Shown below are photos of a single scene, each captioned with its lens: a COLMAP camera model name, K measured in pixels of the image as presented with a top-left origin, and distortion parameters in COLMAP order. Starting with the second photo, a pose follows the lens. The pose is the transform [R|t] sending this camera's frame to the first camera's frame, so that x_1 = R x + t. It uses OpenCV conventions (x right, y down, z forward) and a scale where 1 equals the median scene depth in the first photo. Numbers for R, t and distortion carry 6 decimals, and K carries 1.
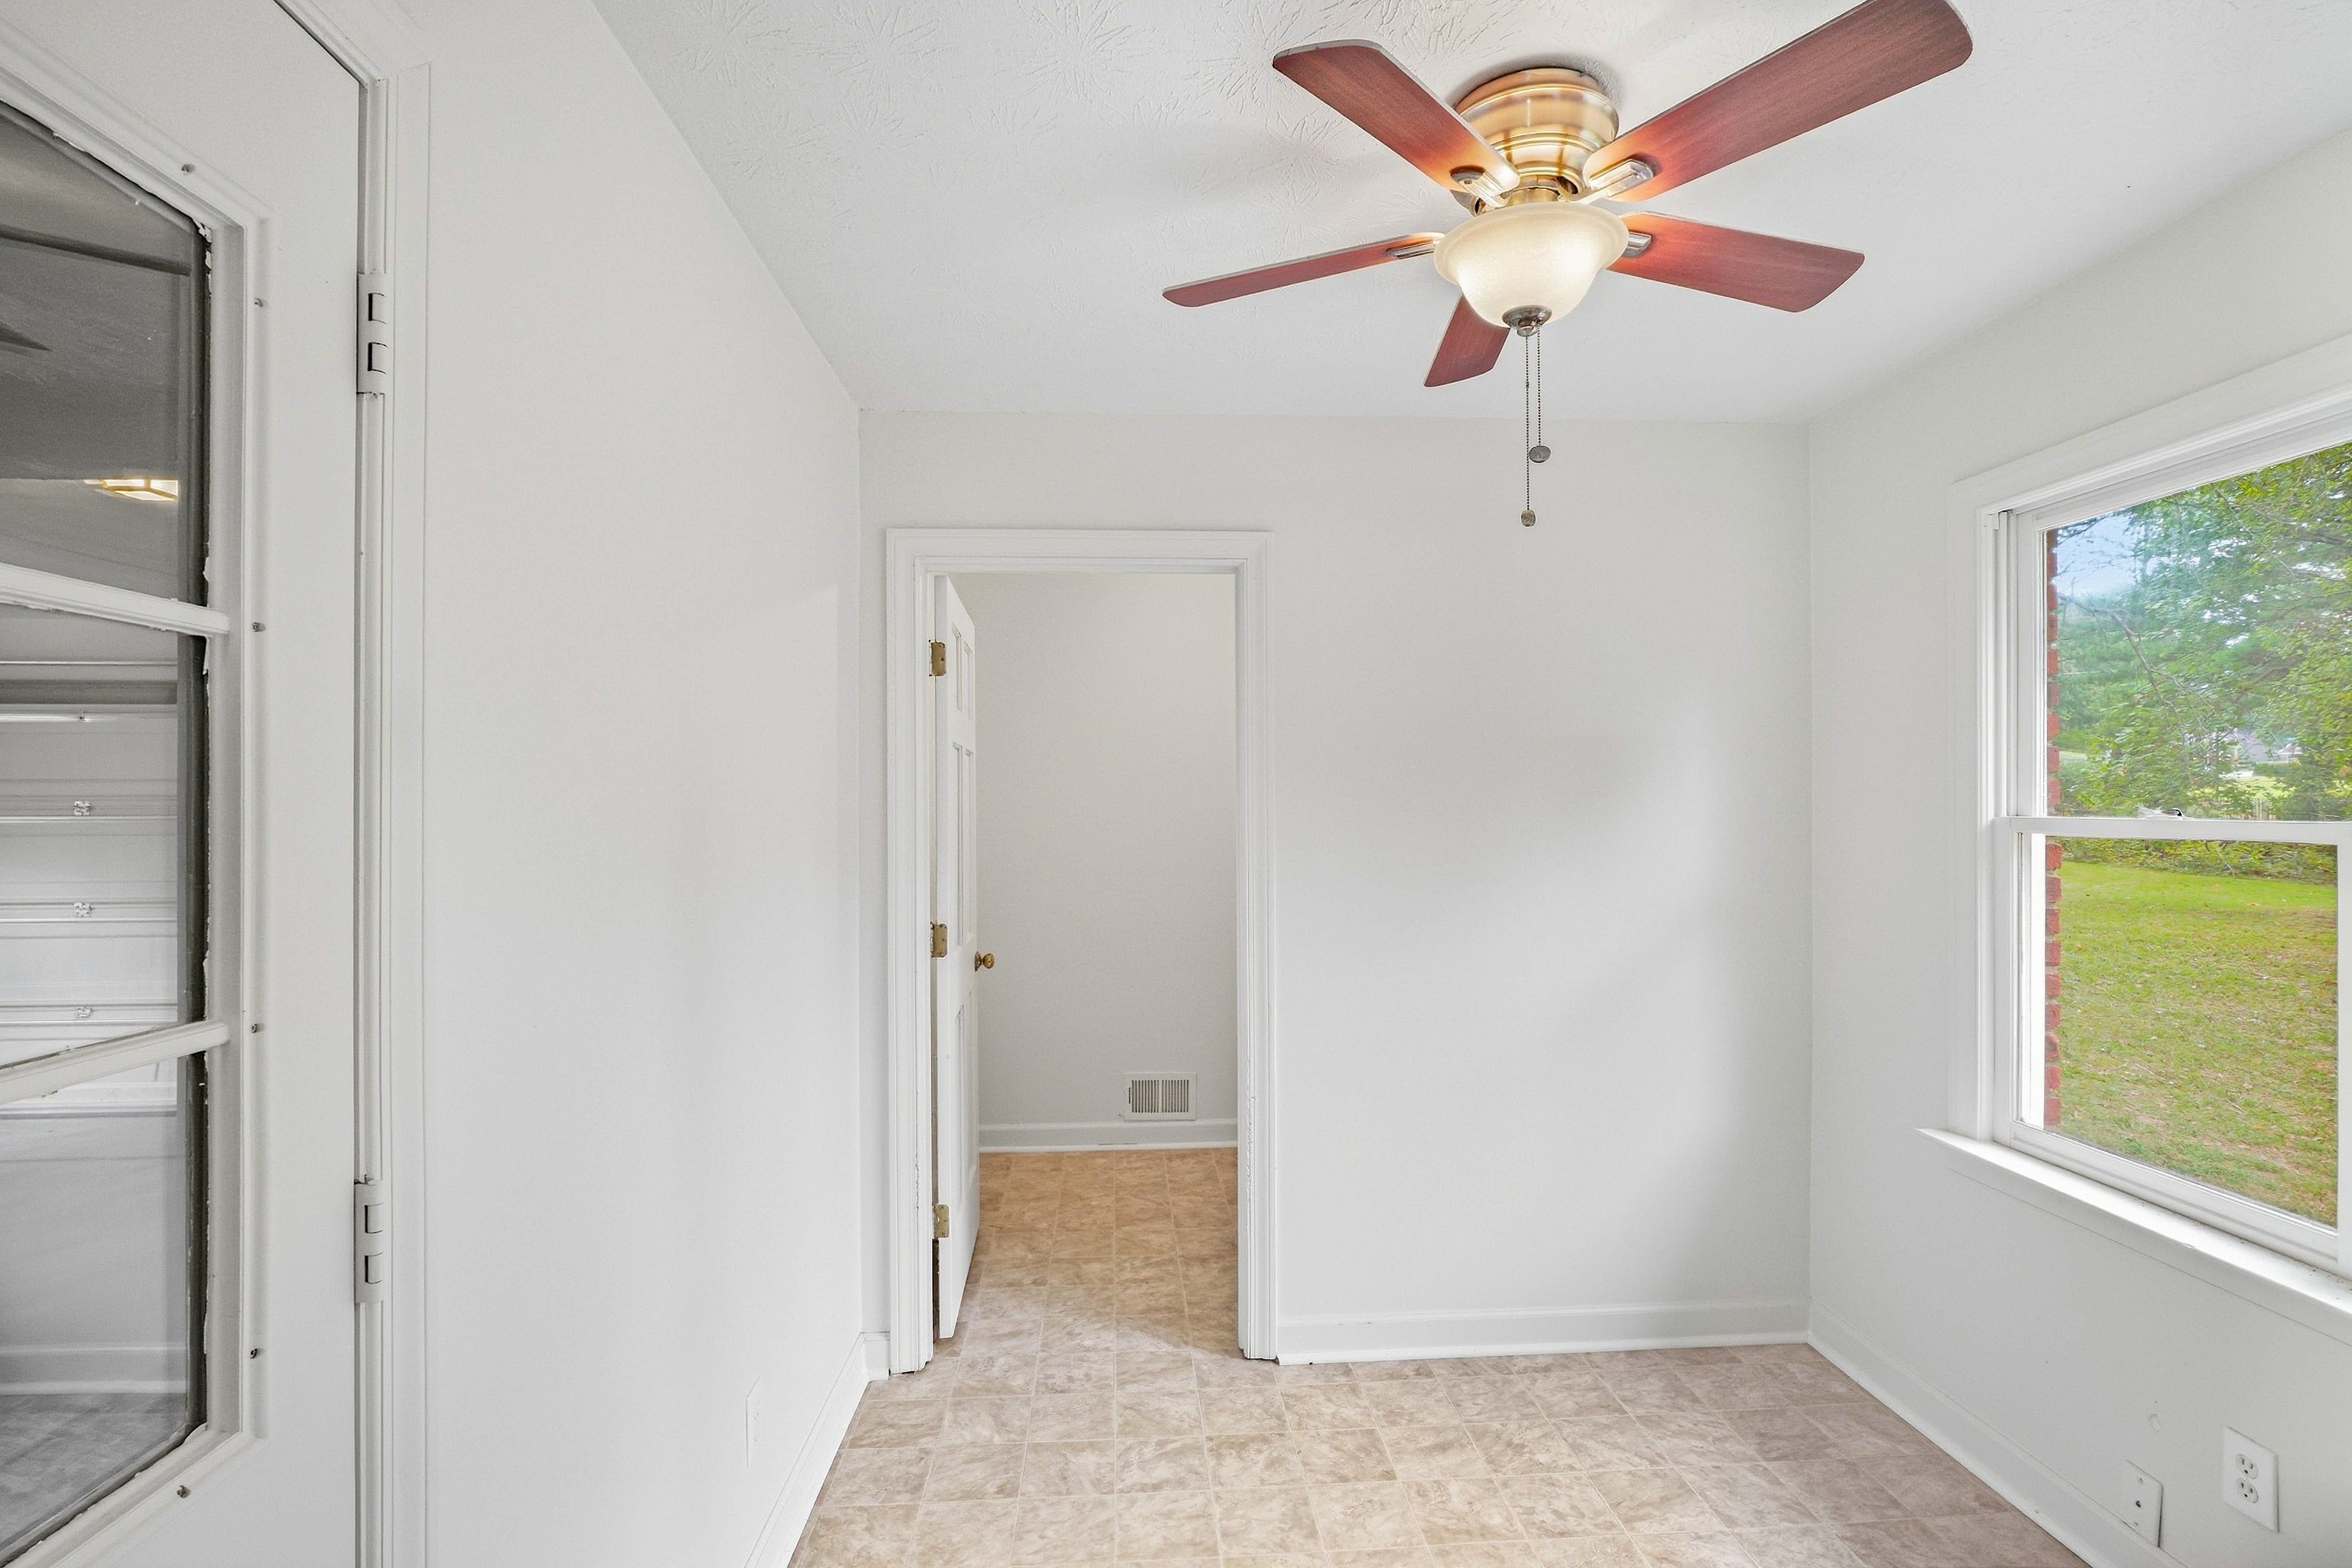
lens RADIAL K [[1075.9, 0, 1173.8], [0, 1075.9, 793.8], [0, 0, 1]] dist [-0.002132, 0.000231]
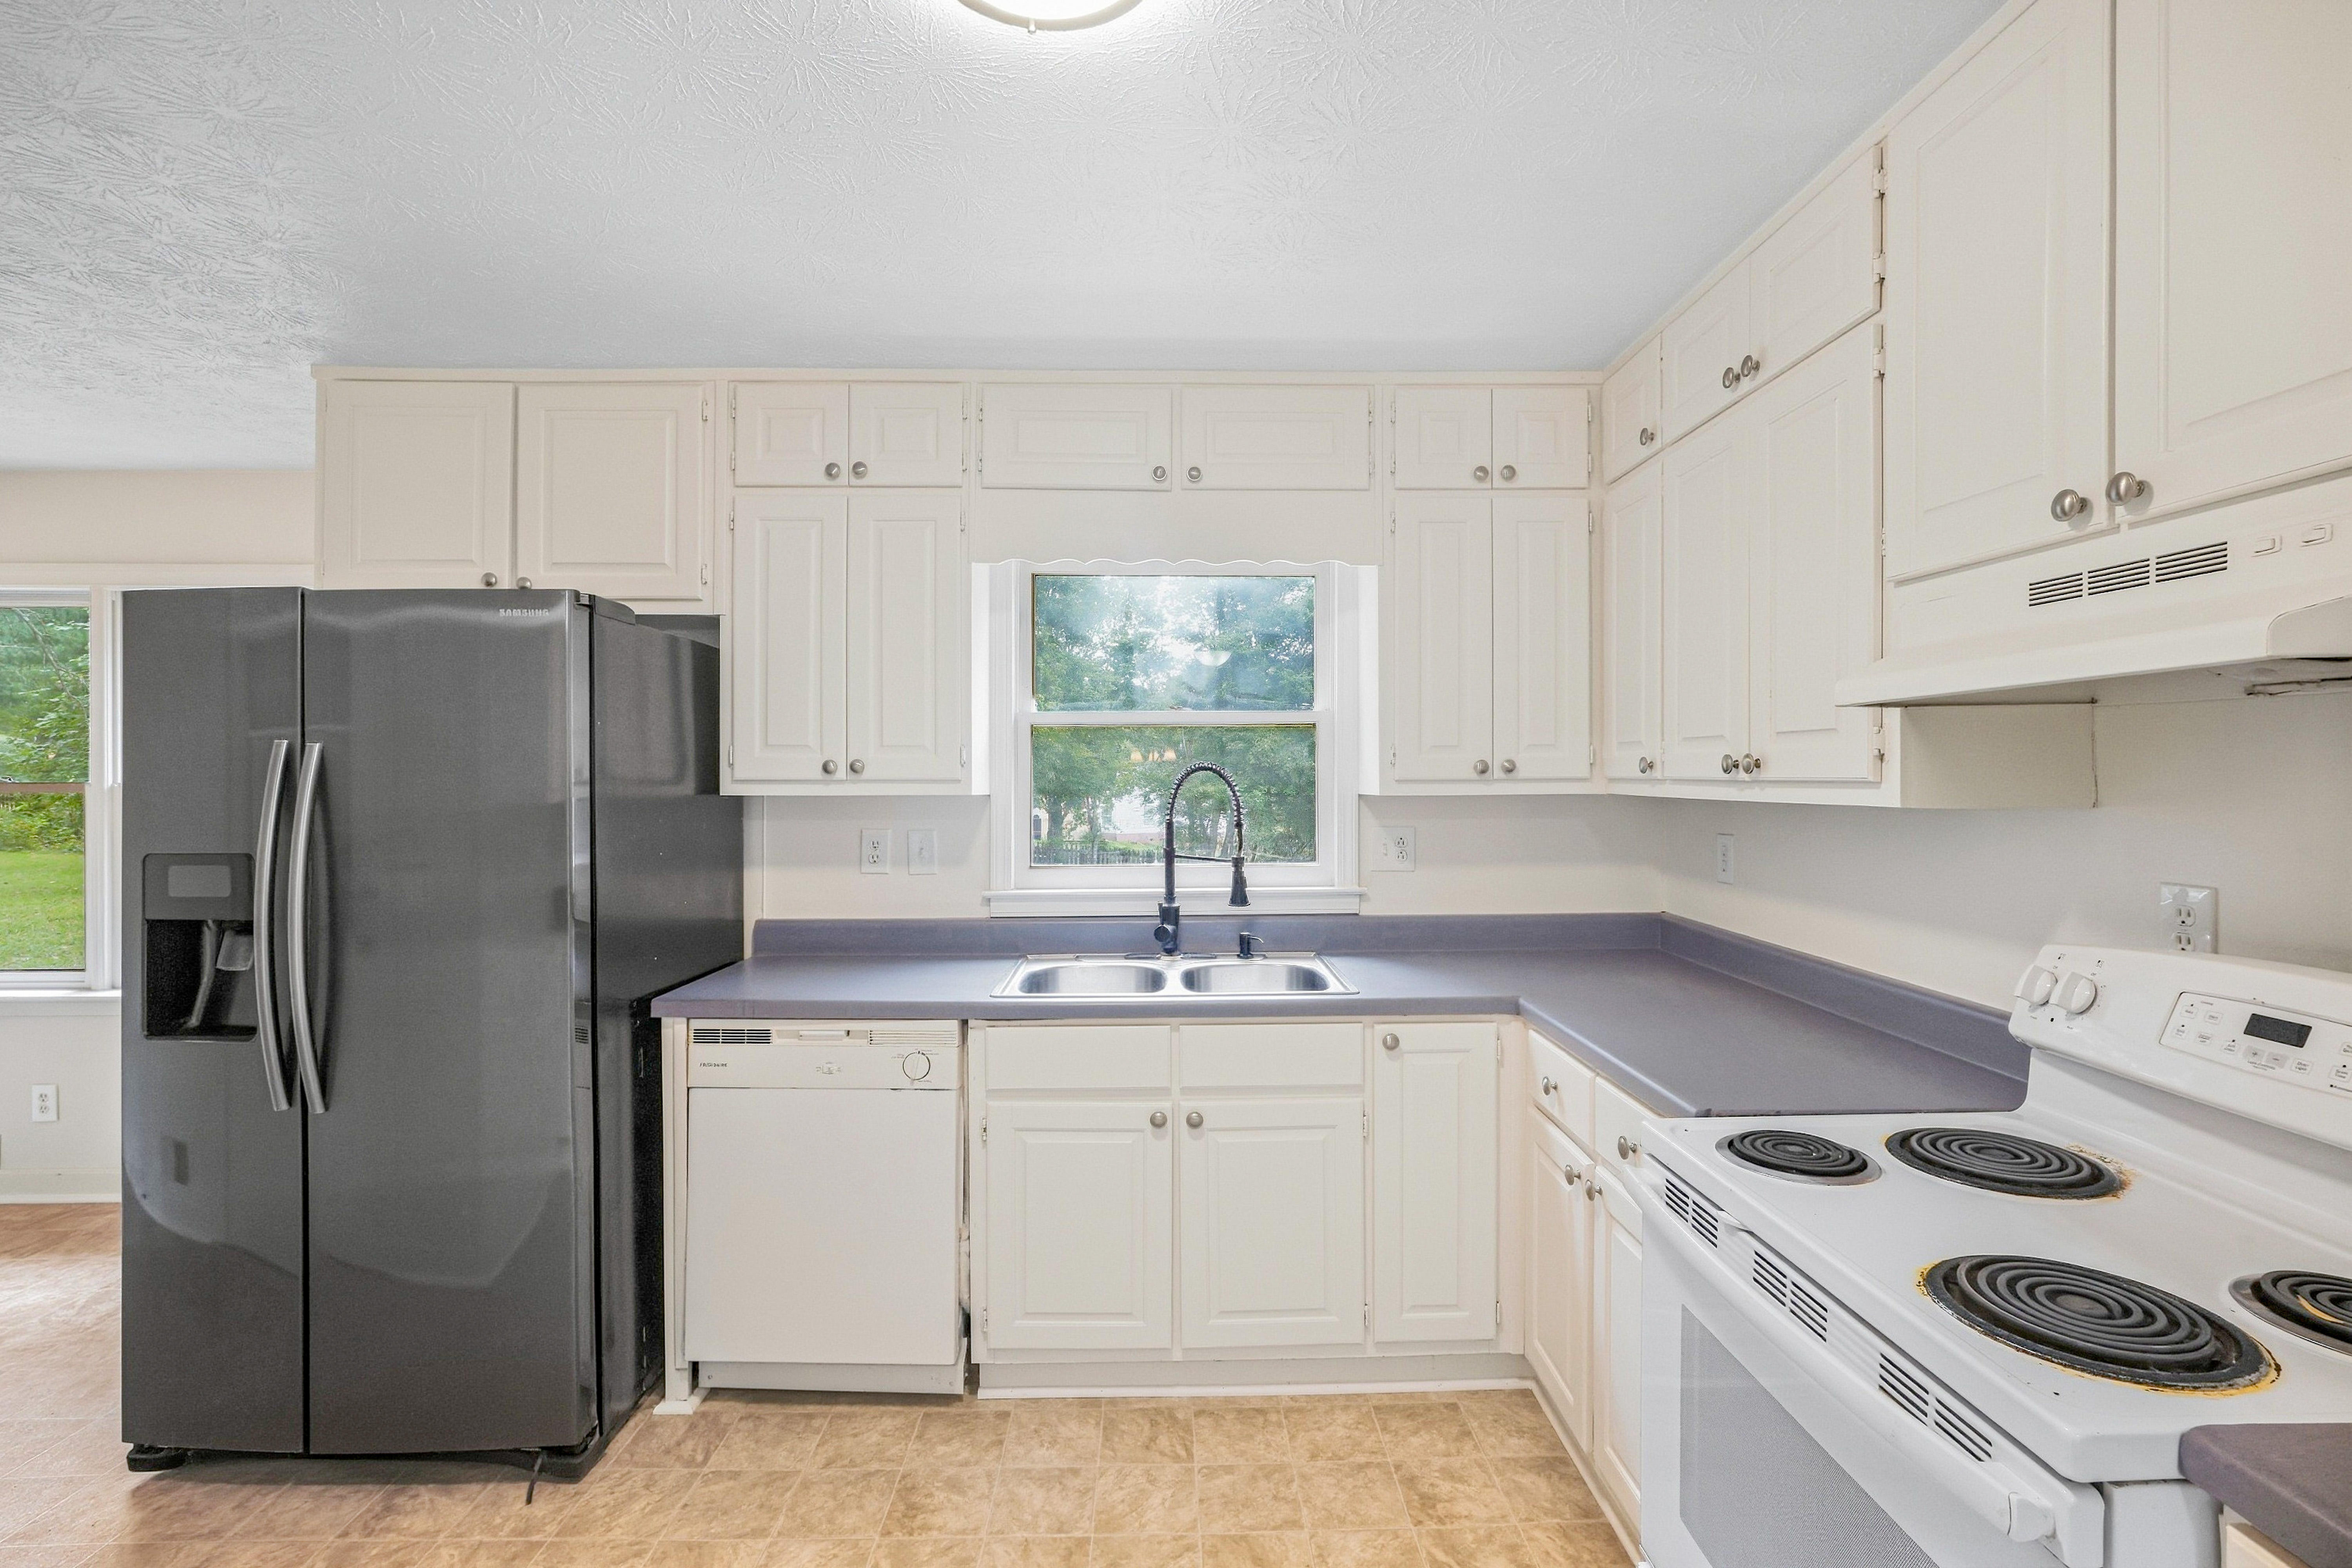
lens RADIAL K [[1080.3, 0, 1168.3], [0, 1080.3, 775.7], [0, 0, 1]] dist [-0.014304, -0.000035]
pose [[0.056372, 0.001383, 0.998409, -0.816239], [0.003365, 0.999993, -0.001575, 0.017710], [-0.998404, 0.003448, 0.056367, 1.149858]]
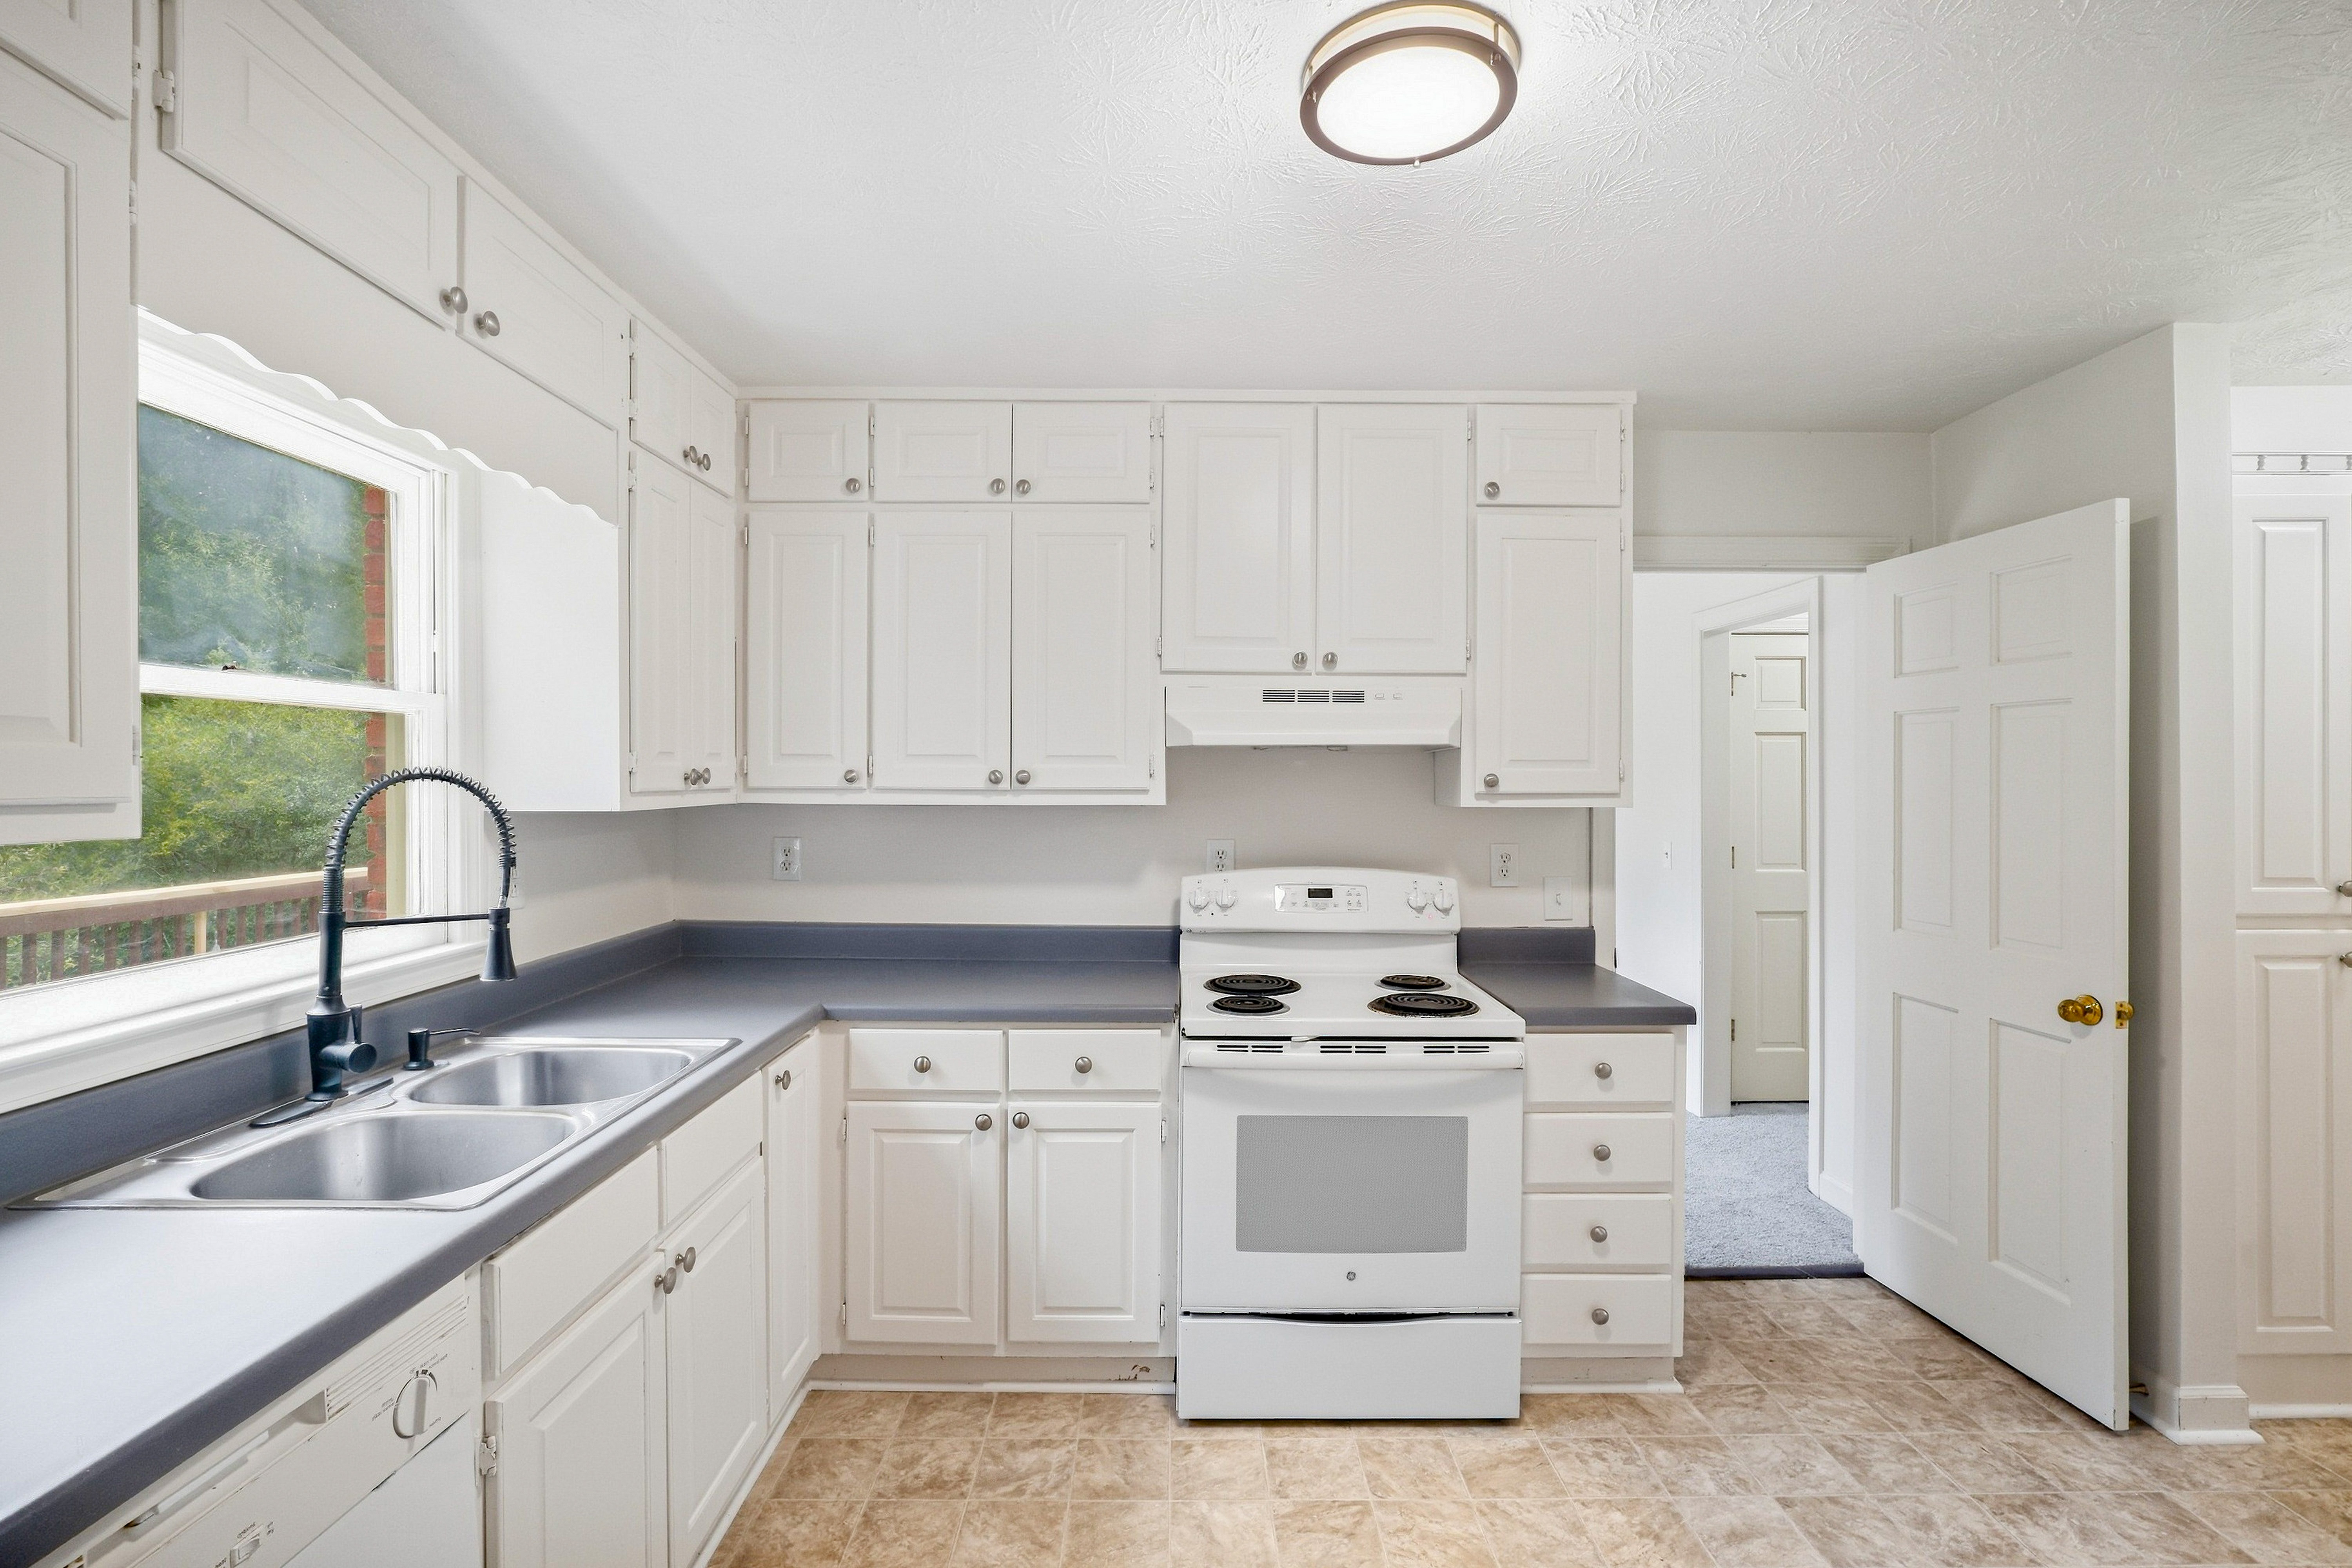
lens RADIAL K [[1099.4, 0, 1176.0], [0, 1099.4, 784.0], [0, 0, 1]] dist [-0.000657, 0.000929]
pose [[-0.998439, 0.000120, 0.055859, -0.192571], [0.000216, 0.999999, 0.001707, 0.013882], [-0.055858, 0.001716, -0.998437, 1.898651]]
